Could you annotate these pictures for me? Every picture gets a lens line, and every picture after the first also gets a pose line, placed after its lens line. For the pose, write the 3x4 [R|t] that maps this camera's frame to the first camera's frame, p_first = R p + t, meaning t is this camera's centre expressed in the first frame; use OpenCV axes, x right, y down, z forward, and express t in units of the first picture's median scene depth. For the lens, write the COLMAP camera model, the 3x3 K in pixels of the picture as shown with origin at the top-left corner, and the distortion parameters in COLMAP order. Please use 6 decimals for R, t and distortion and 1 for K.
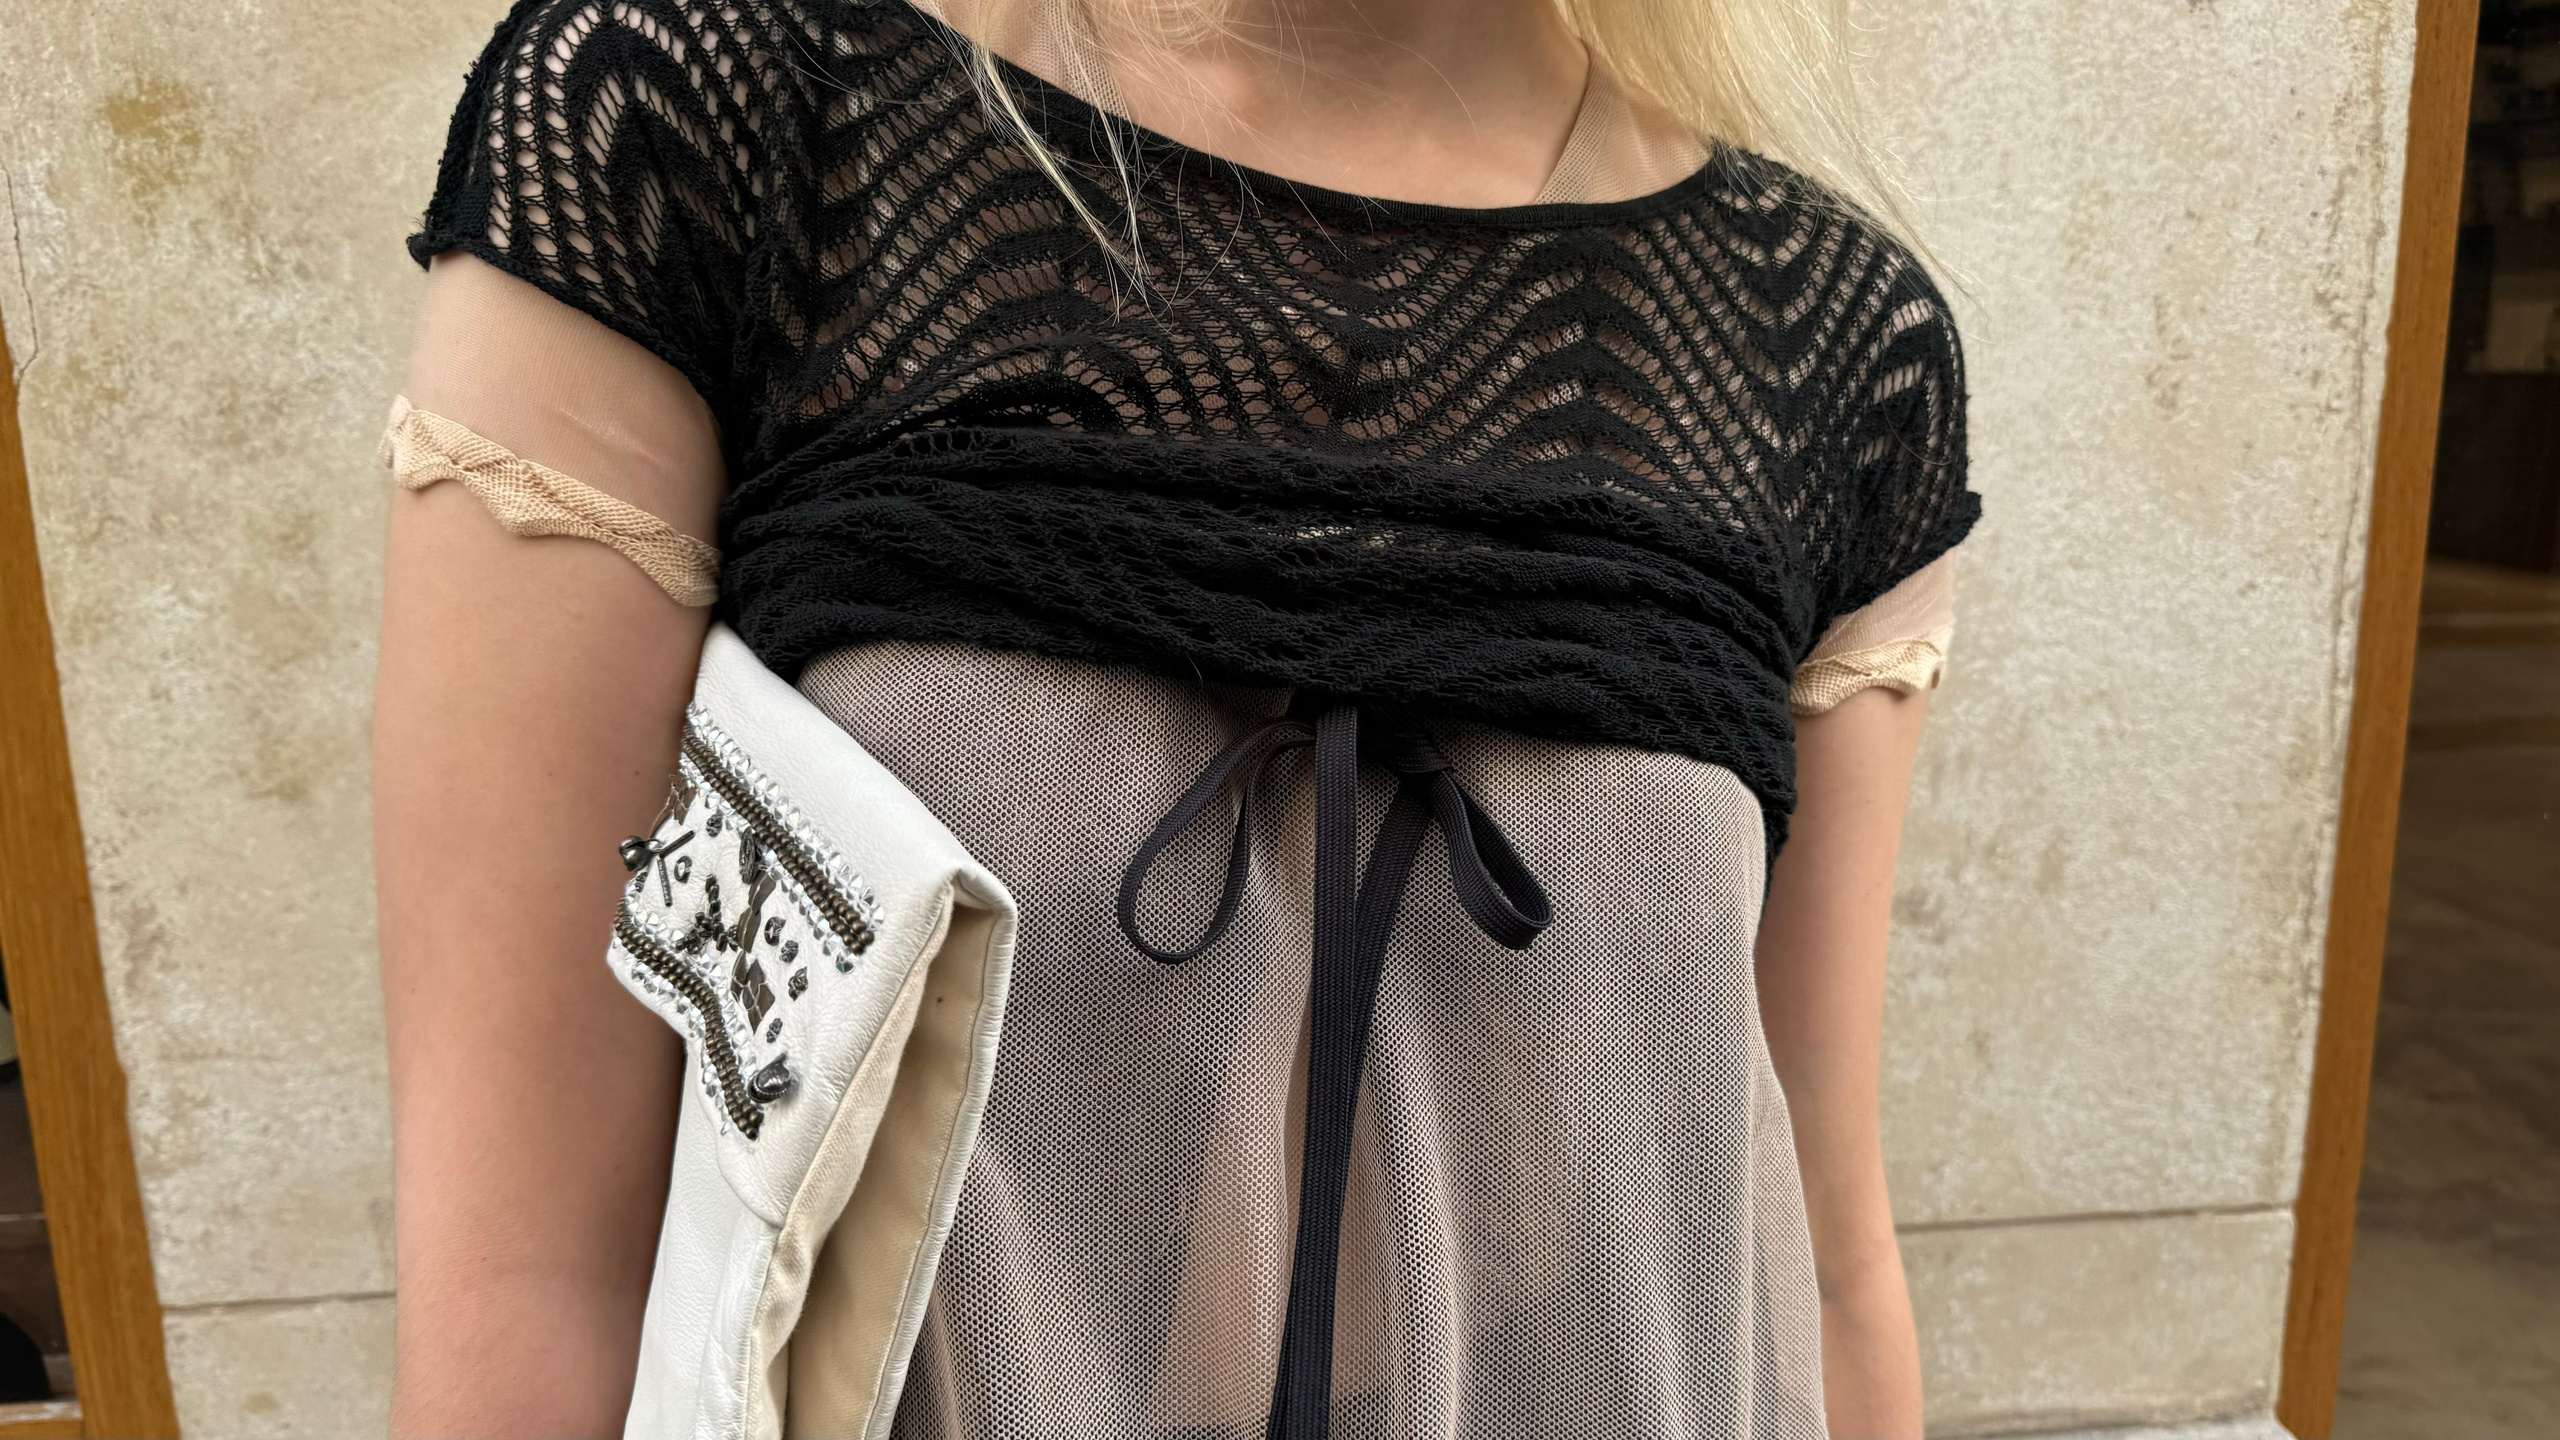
lens RADIAL K [[1753.3, 0, 1257.2], [0, 1753.3, 664.7], [0, 0, 1]] dist [-0.032351, 0.002724]
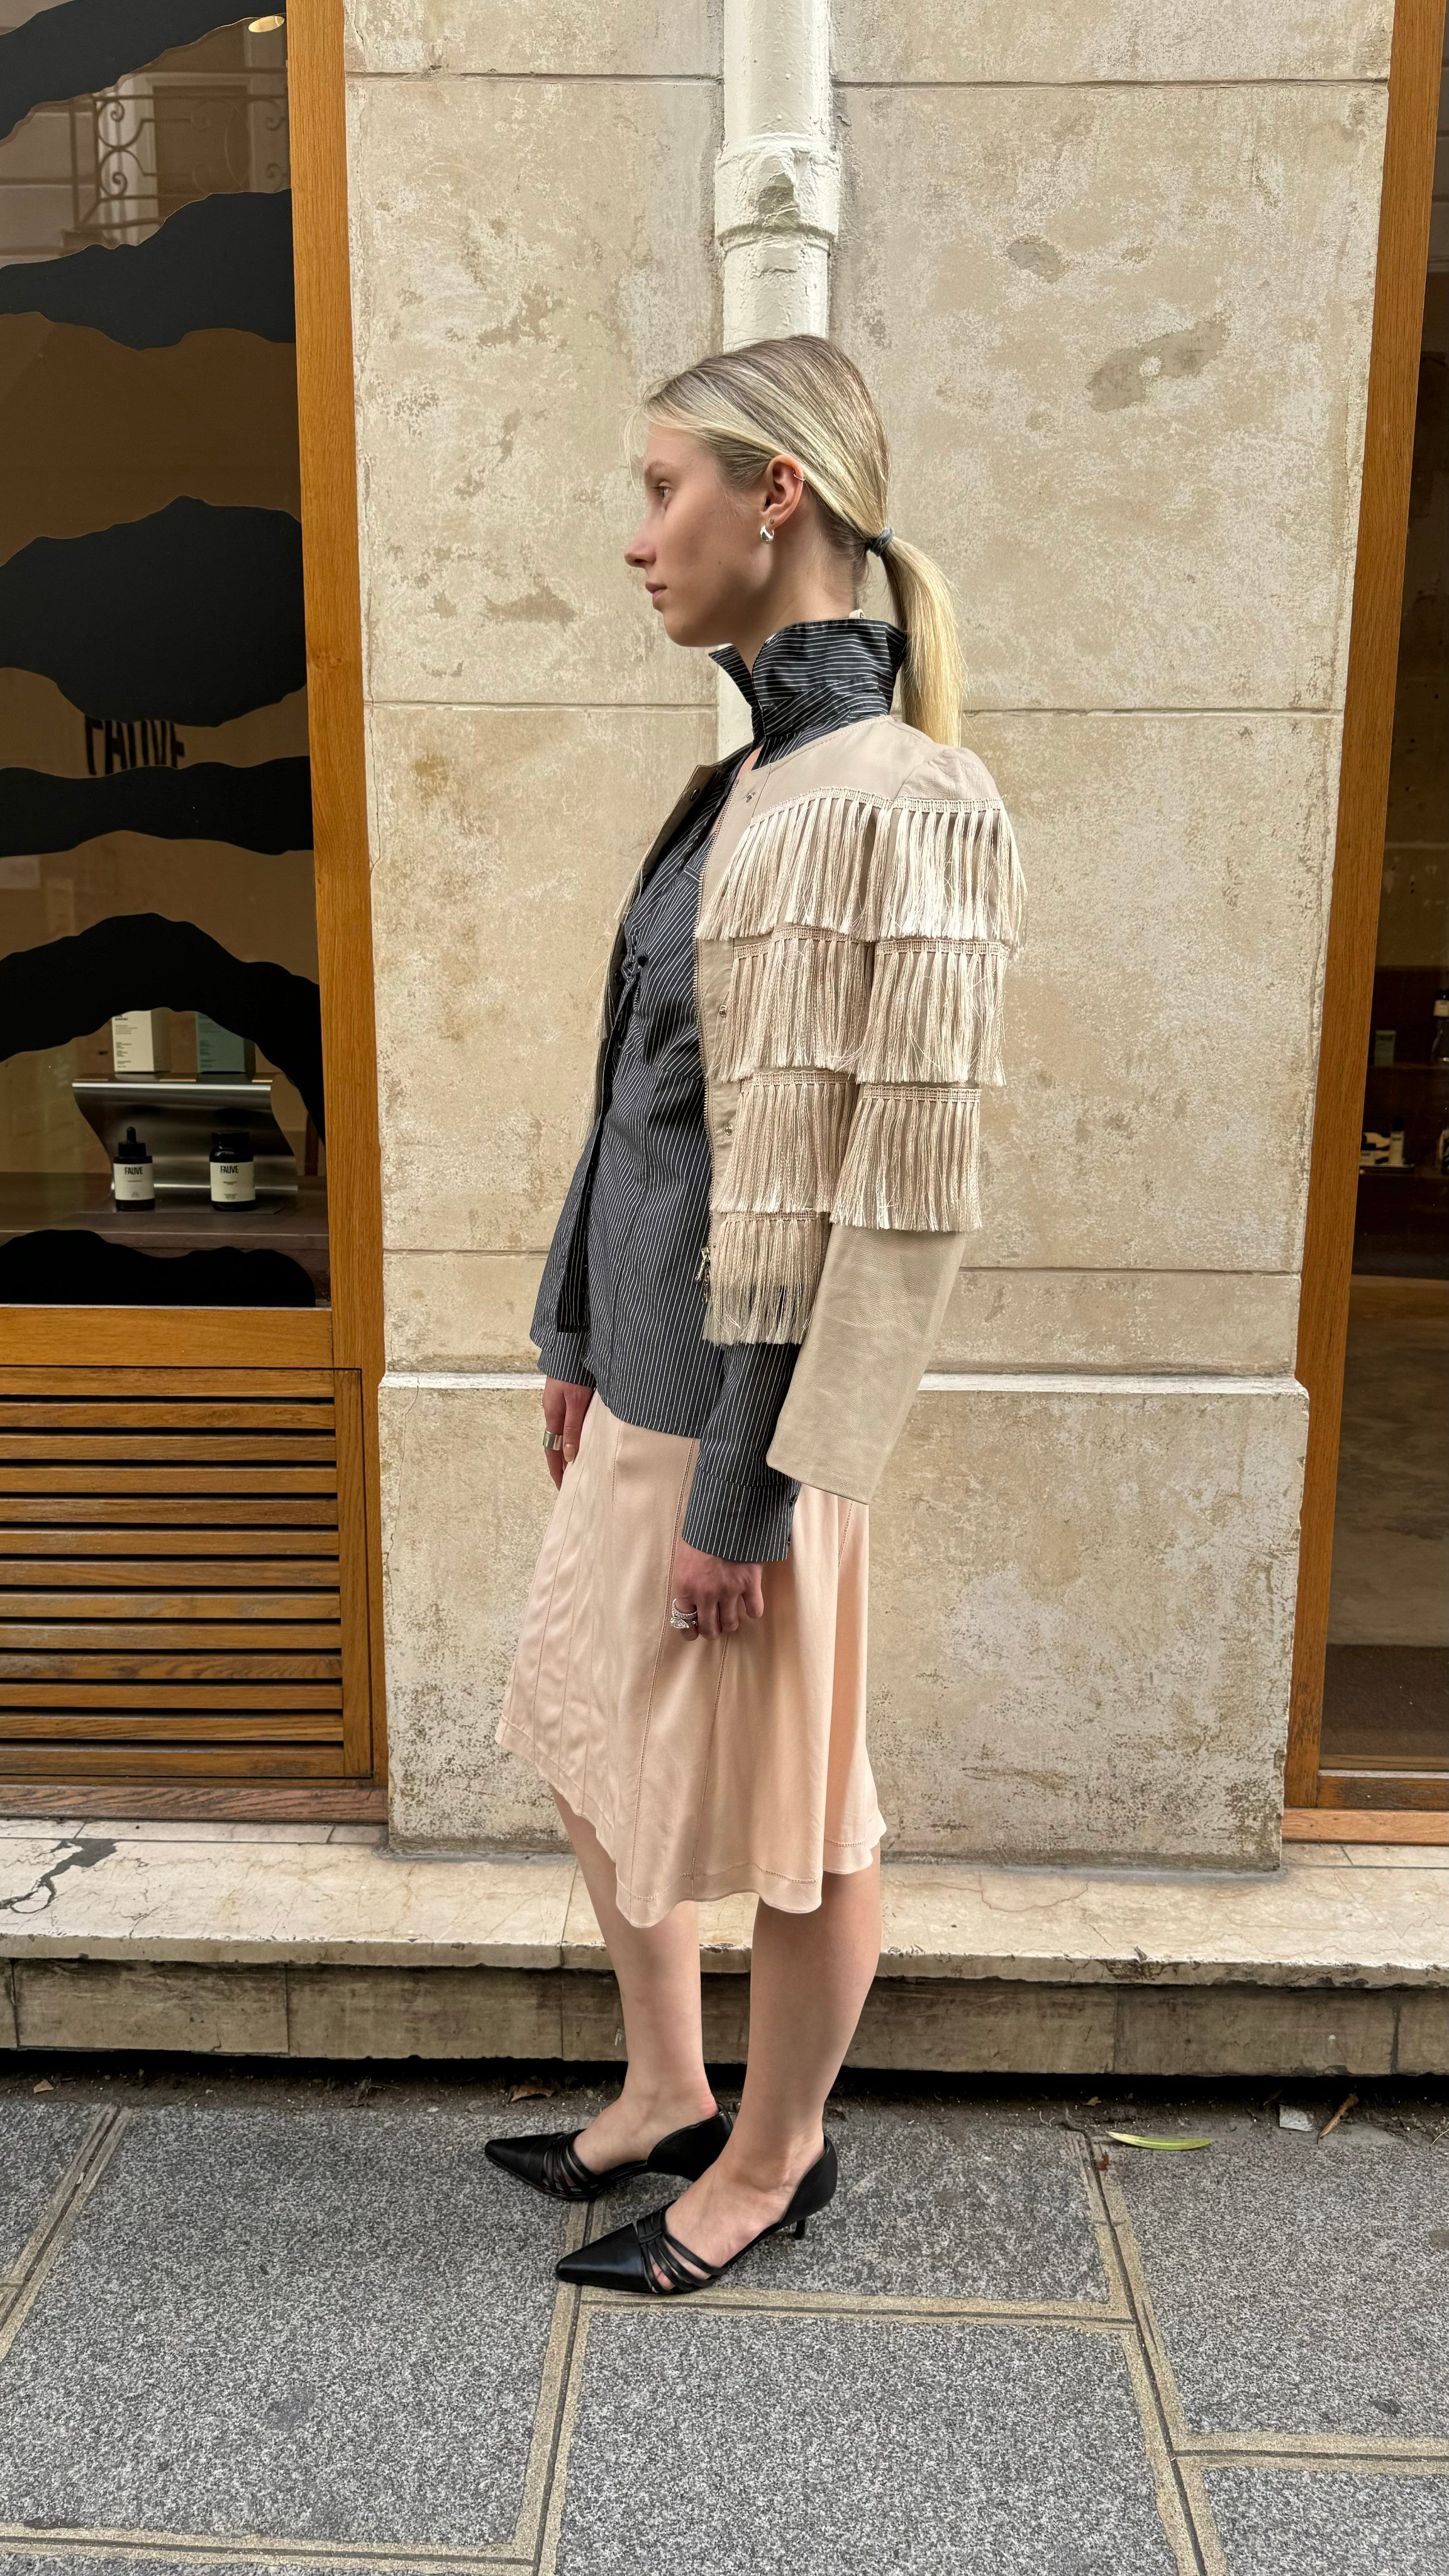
lens RADIAL K [[1842.5, 0, 698.4], [0, 1842.5, 1300.0], [0, 0, 1]] dist [0.044093, -0.068356]
pose [[0.993574, 0.048971, -0.102045, 0.087687], [-0.048226, 0.998789, 0.009758, 0.401363], [0.102399, -0.004774, 0.994732, -1.593550]]
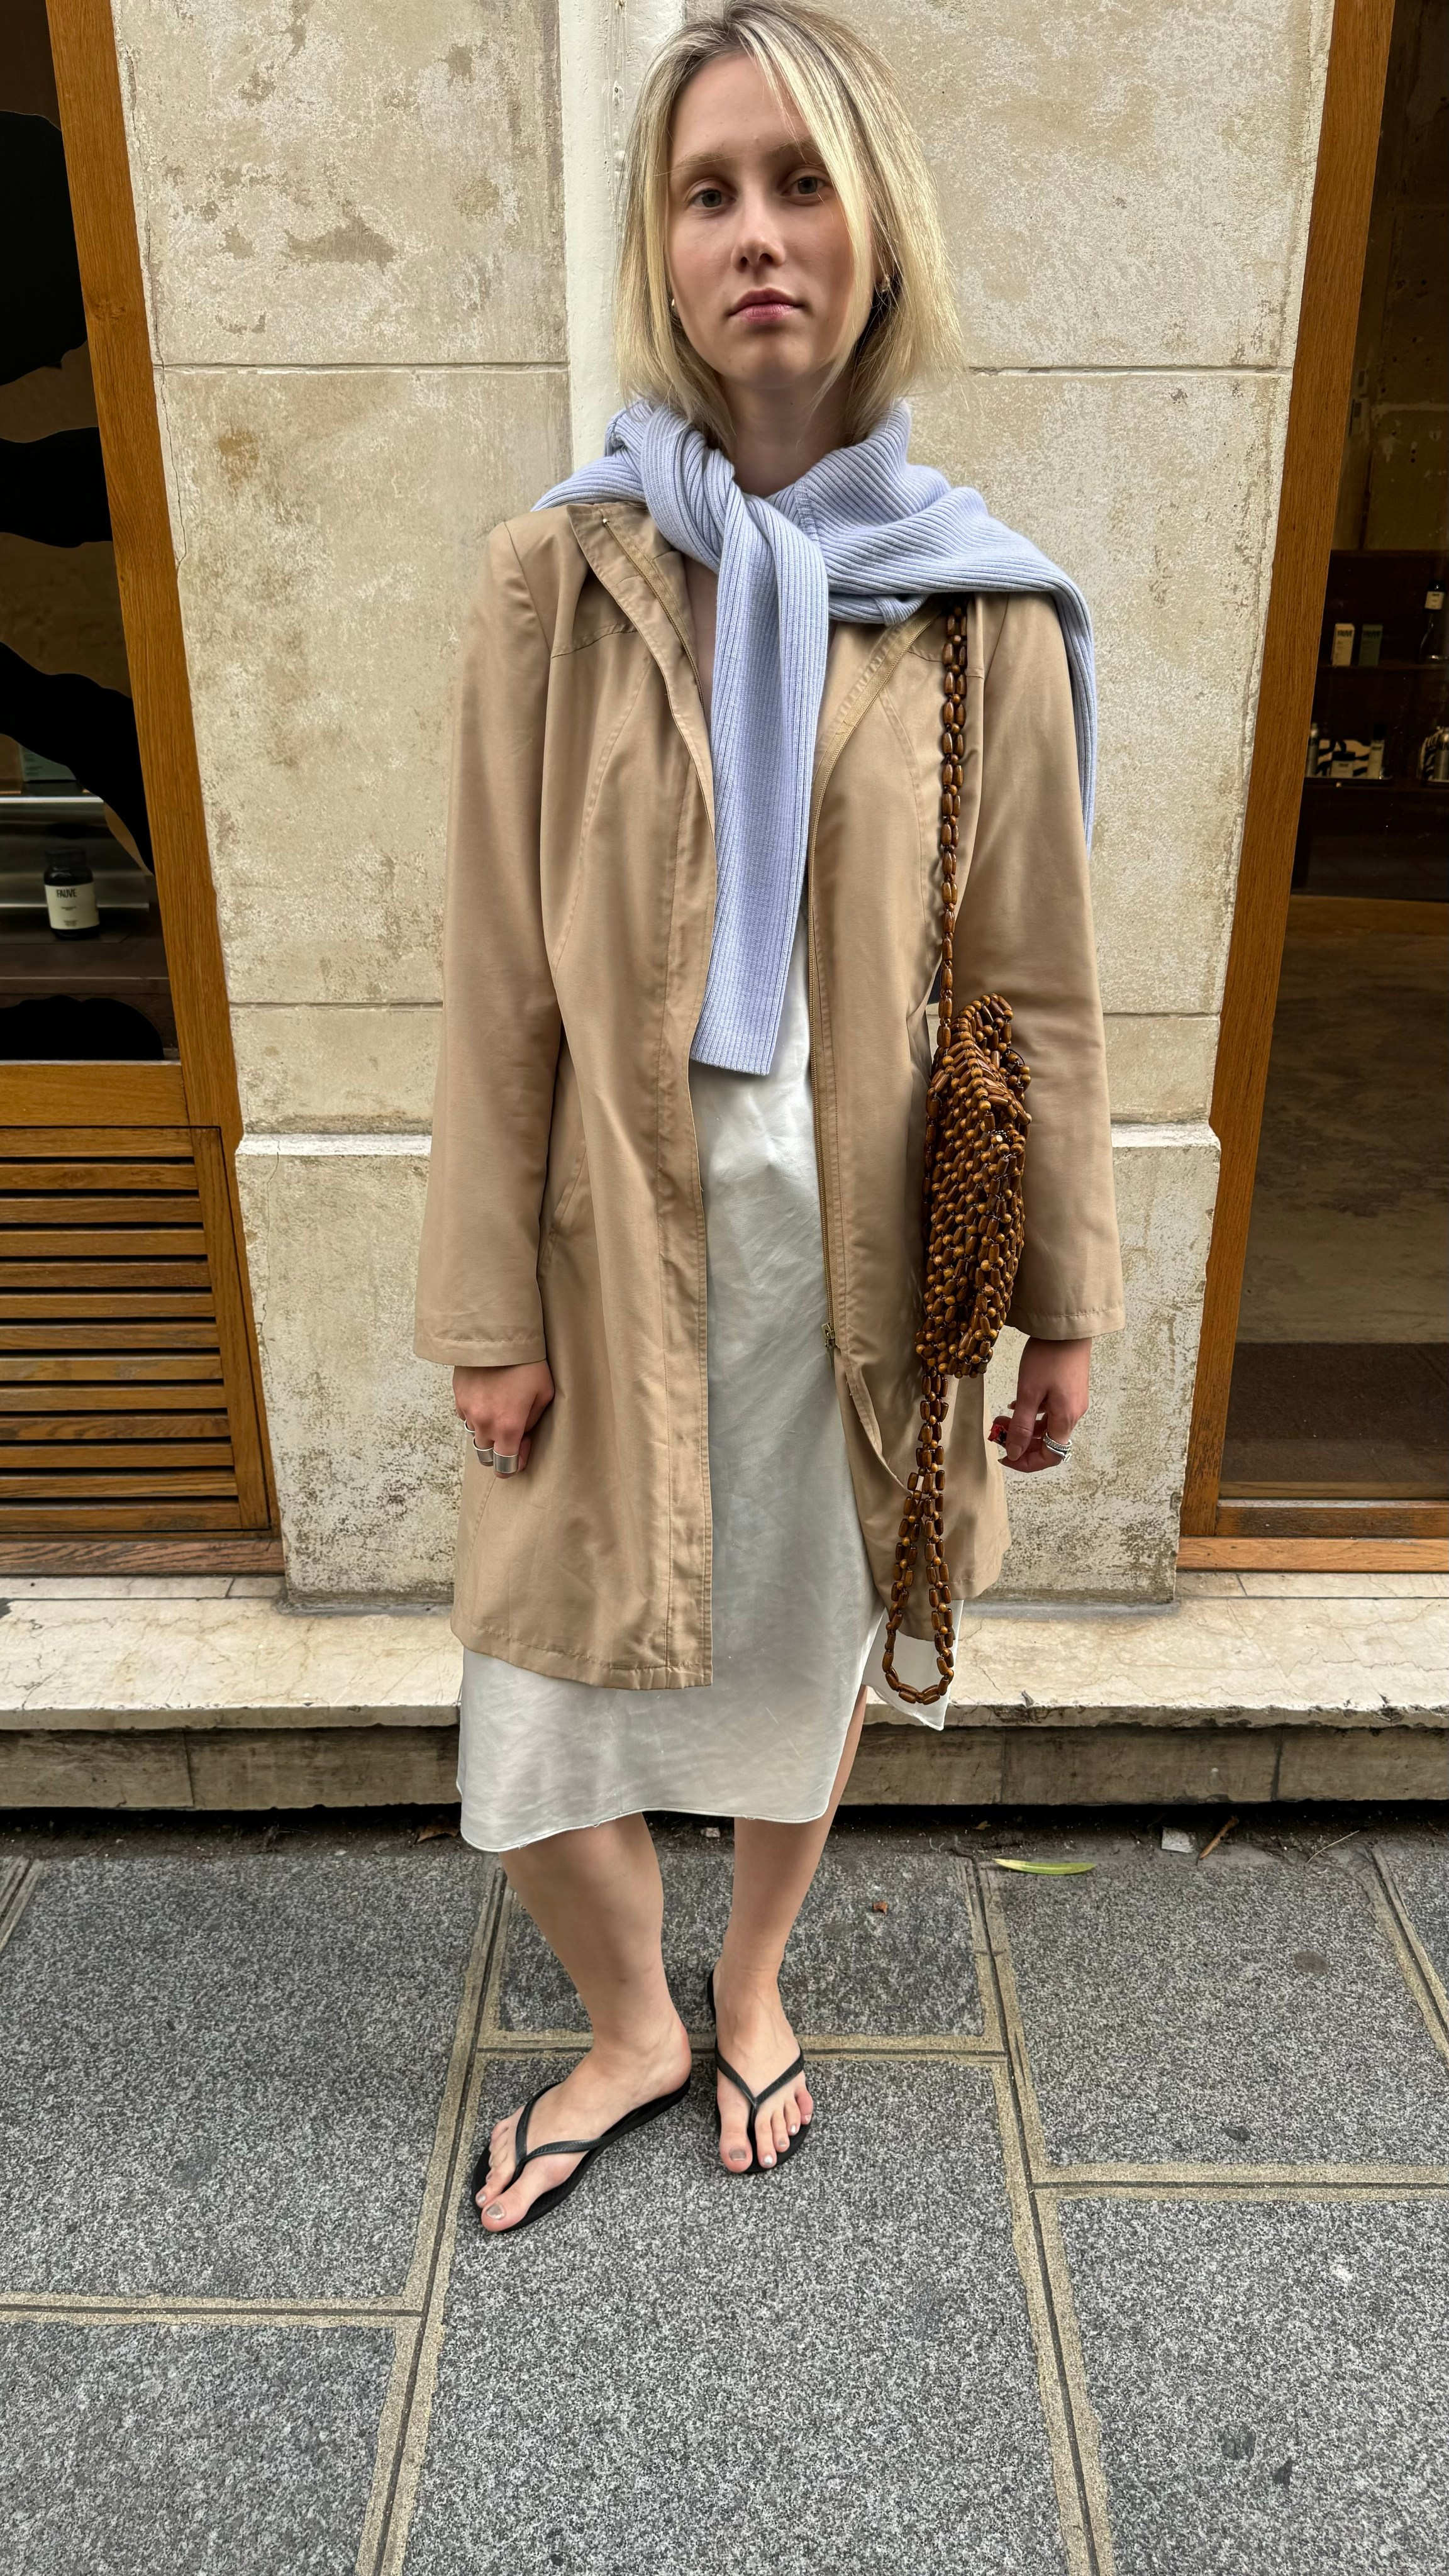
lens RADIAL K [[1842.5, 0, 724.8], [0, 1842.5, 1292.0], [0, 0, 1]] dist [0.044093, -0.068356]
pose [[0.996438, 0.050184, -0.067778, 0.198511], [-0.033339, 0.972615, 0.230020, 0.163747], [0.077465, -0.226941, 0.970823, -1.408112]]
